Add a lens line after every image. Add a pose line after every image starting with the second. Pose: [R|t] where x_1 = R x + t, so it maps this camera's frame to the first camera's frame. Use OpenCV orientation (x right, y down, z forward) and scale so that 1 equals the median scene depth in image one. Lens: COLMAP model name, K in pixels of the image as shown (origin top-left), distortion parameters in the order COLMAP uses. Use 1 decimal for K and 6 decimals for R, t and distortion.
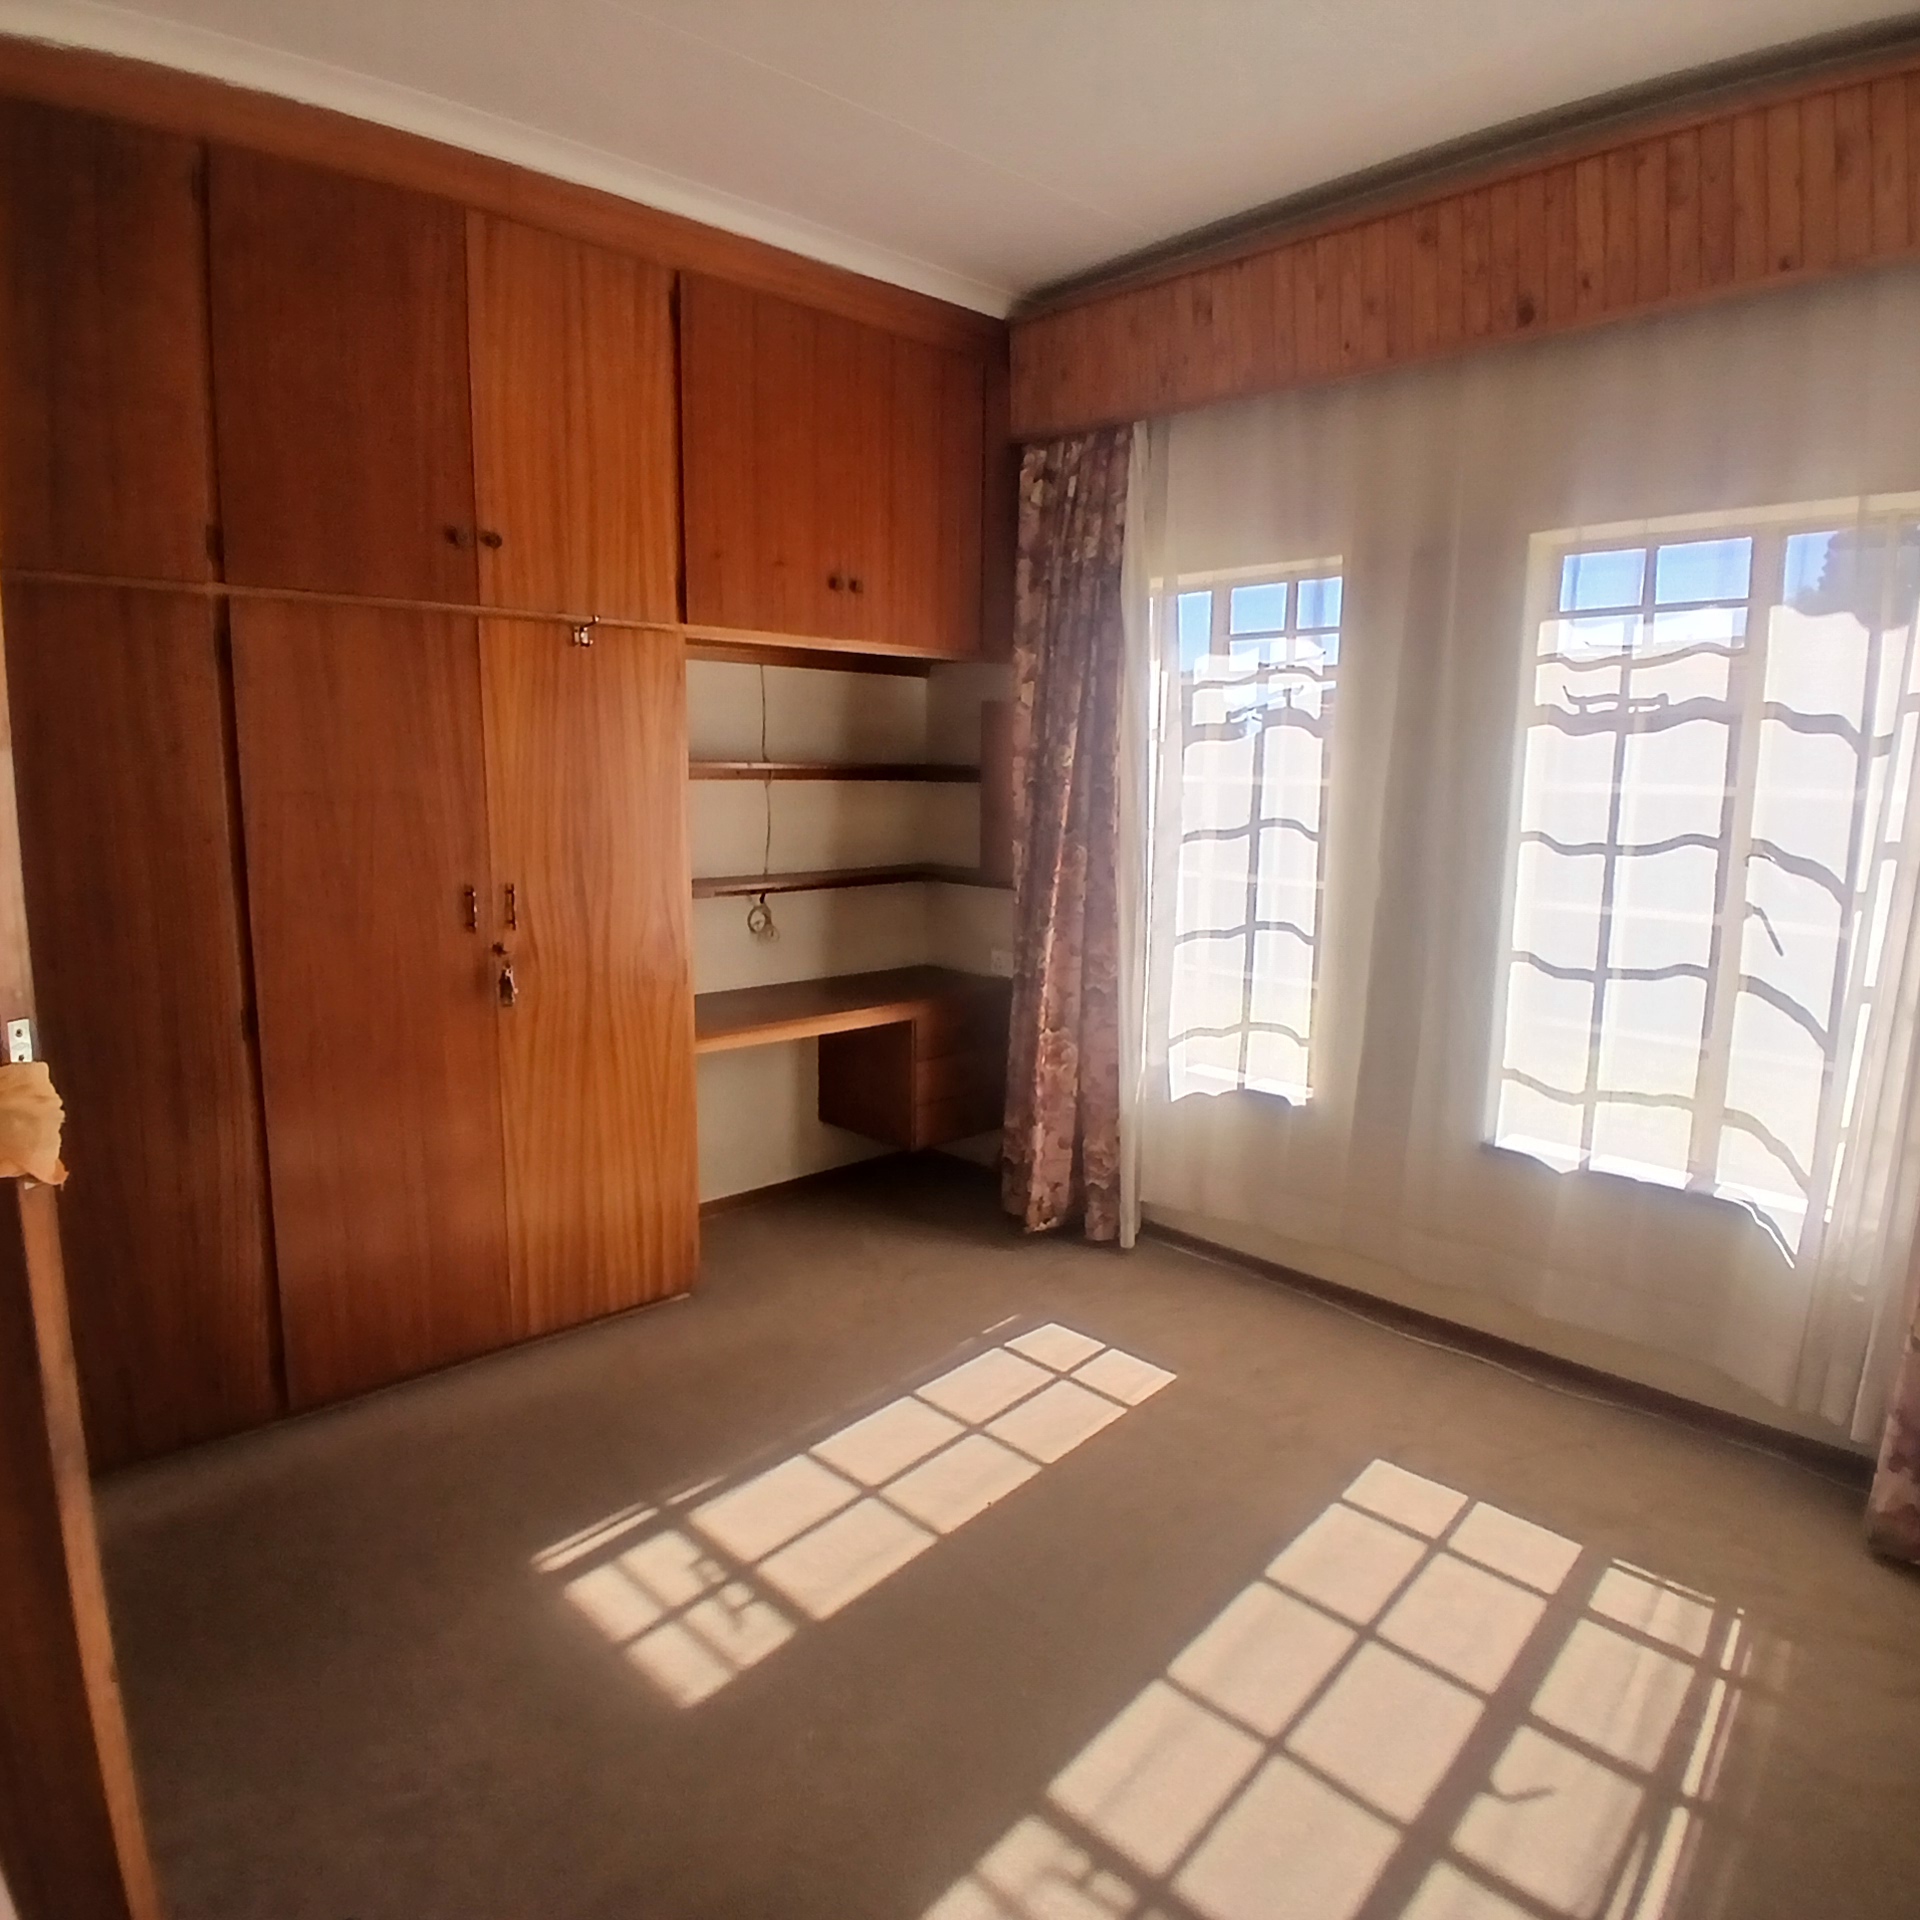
lens RADIAL K [[1290.9, 0, 943.8], [0, 1290.9, 961.6], [0, 0, 1]] dist [0.006701, -0.047018]
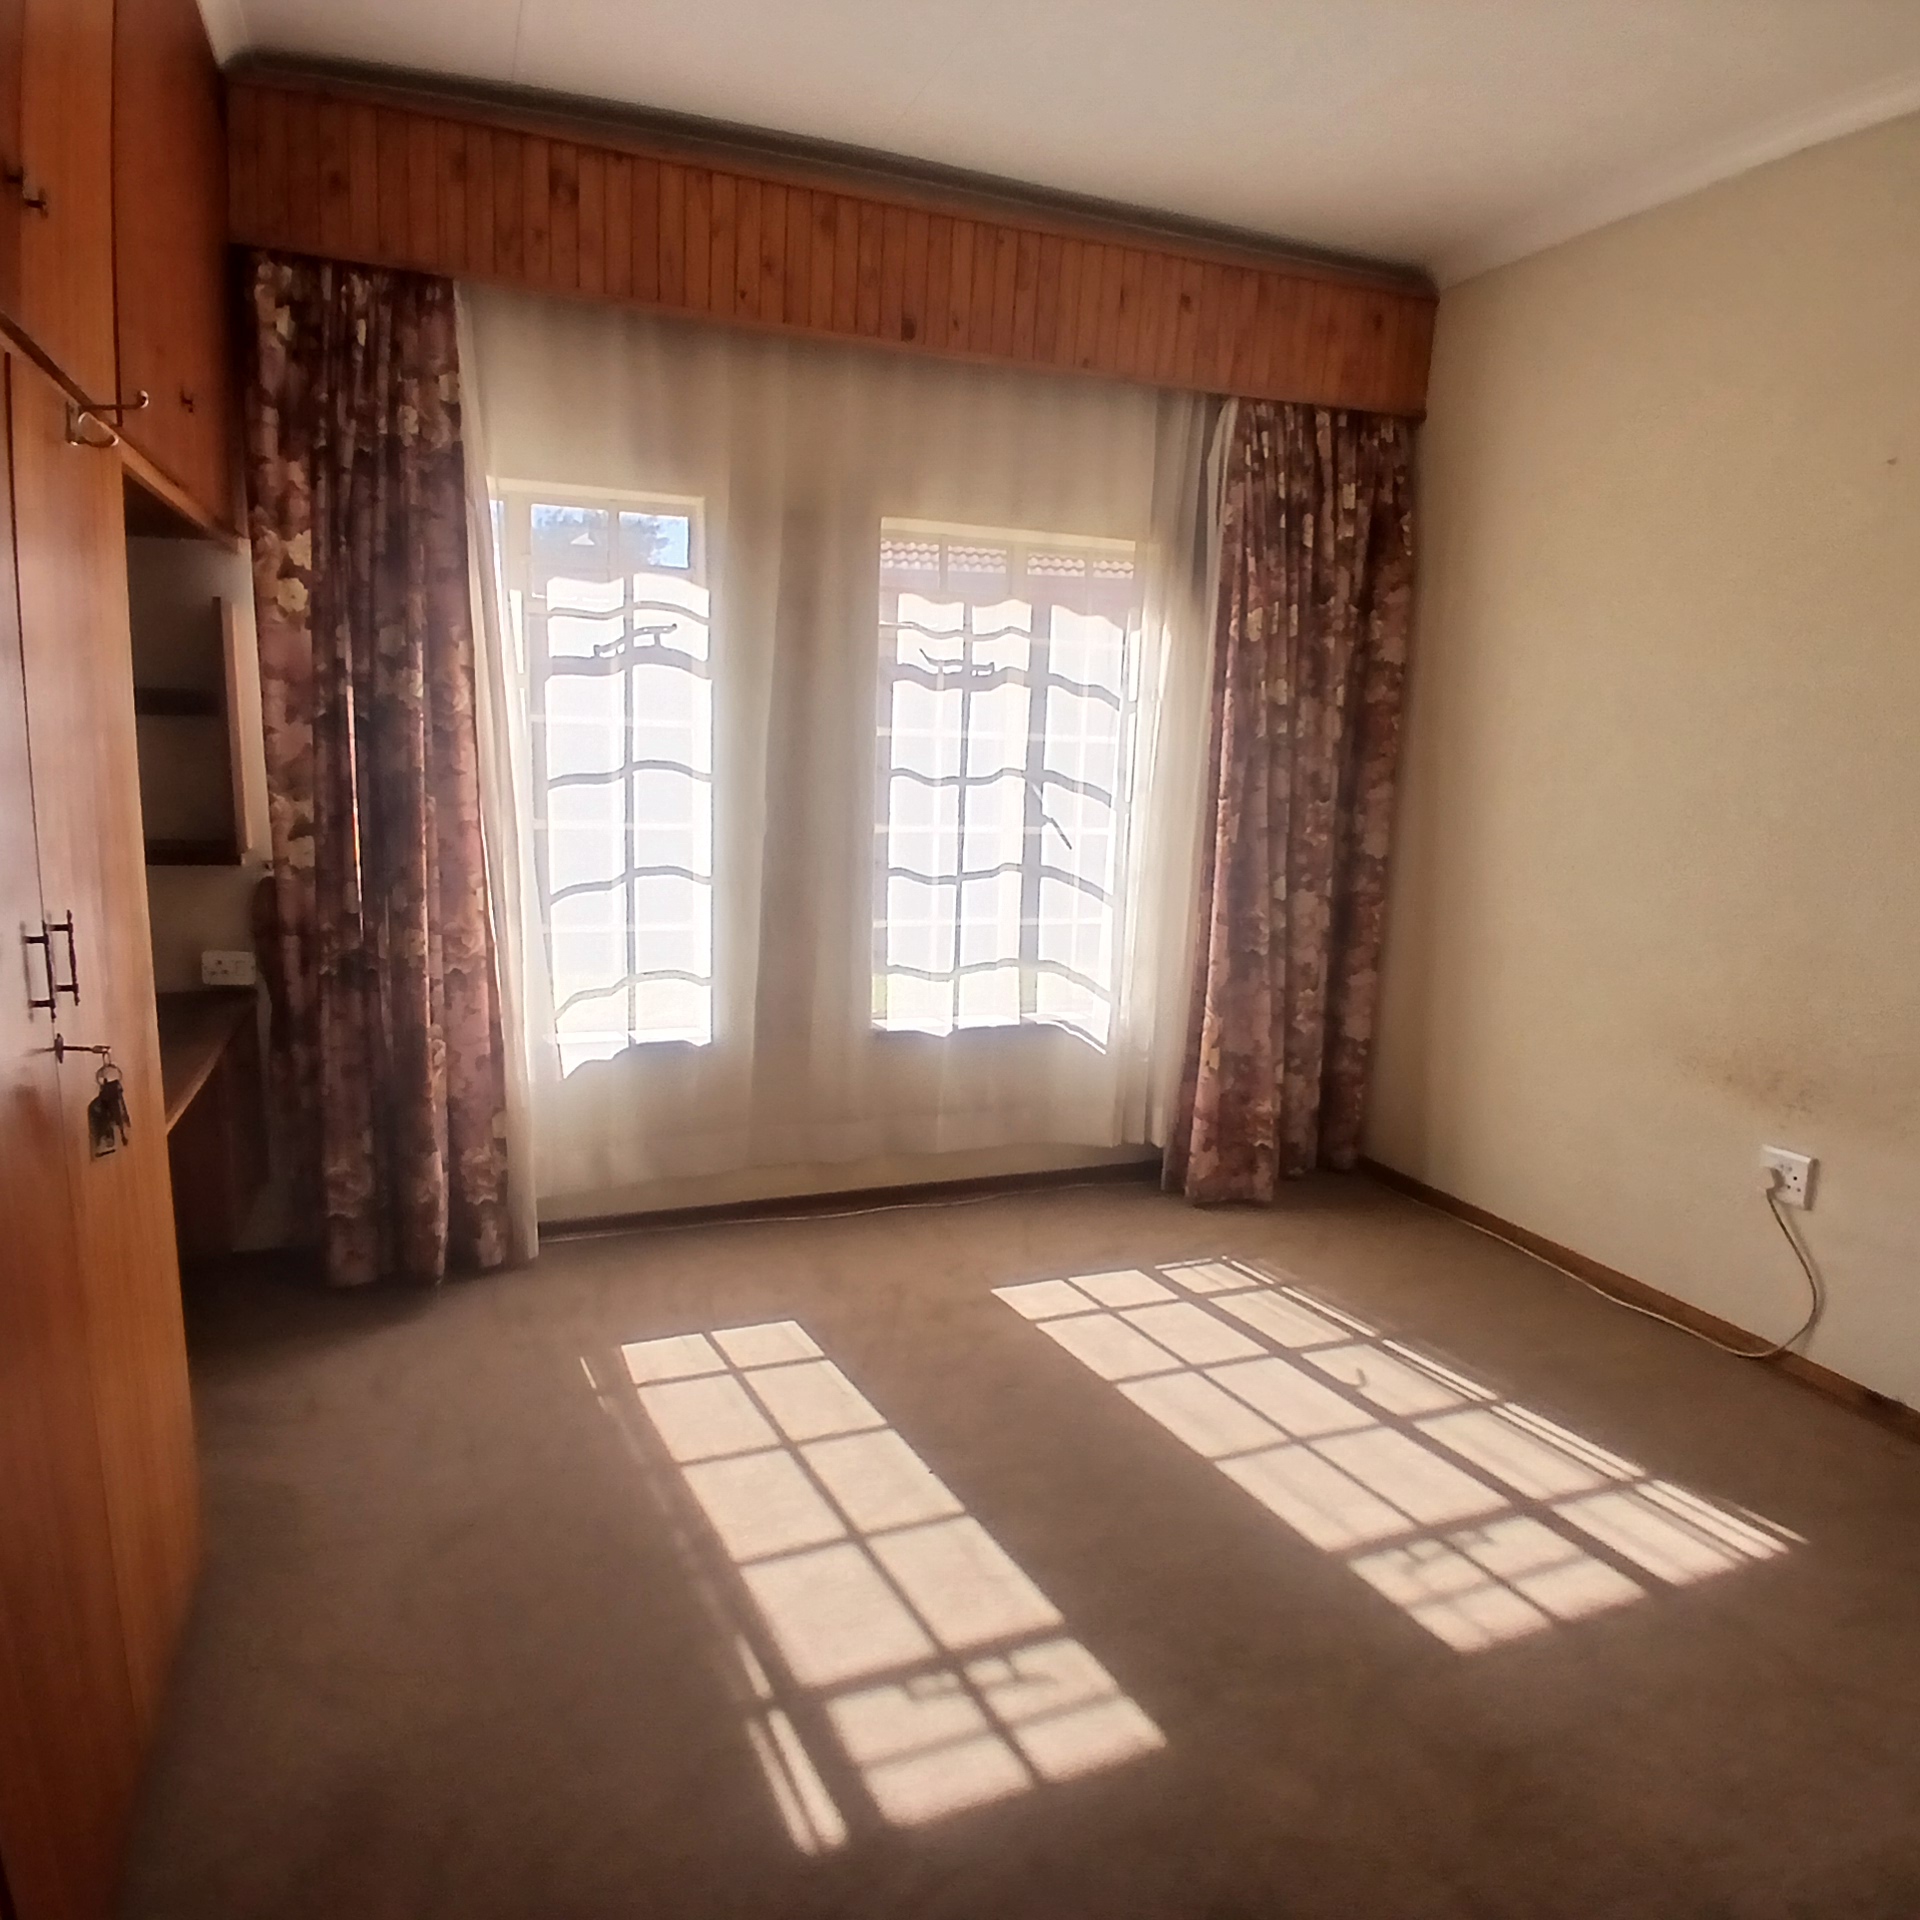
lens RADIAL K [[1290.9, 0, 949.8], [0, 1290.9, 964.5], [0, 0, 1]] dist [0.006701, -0.047018]
pose [[0.356670, -0.158465, 0.920693, -0.723143], [0.111825, 0.985666, 0.126328, -0.071259], [-0.927514, 0.057899, 0.369278, 0.551442]]
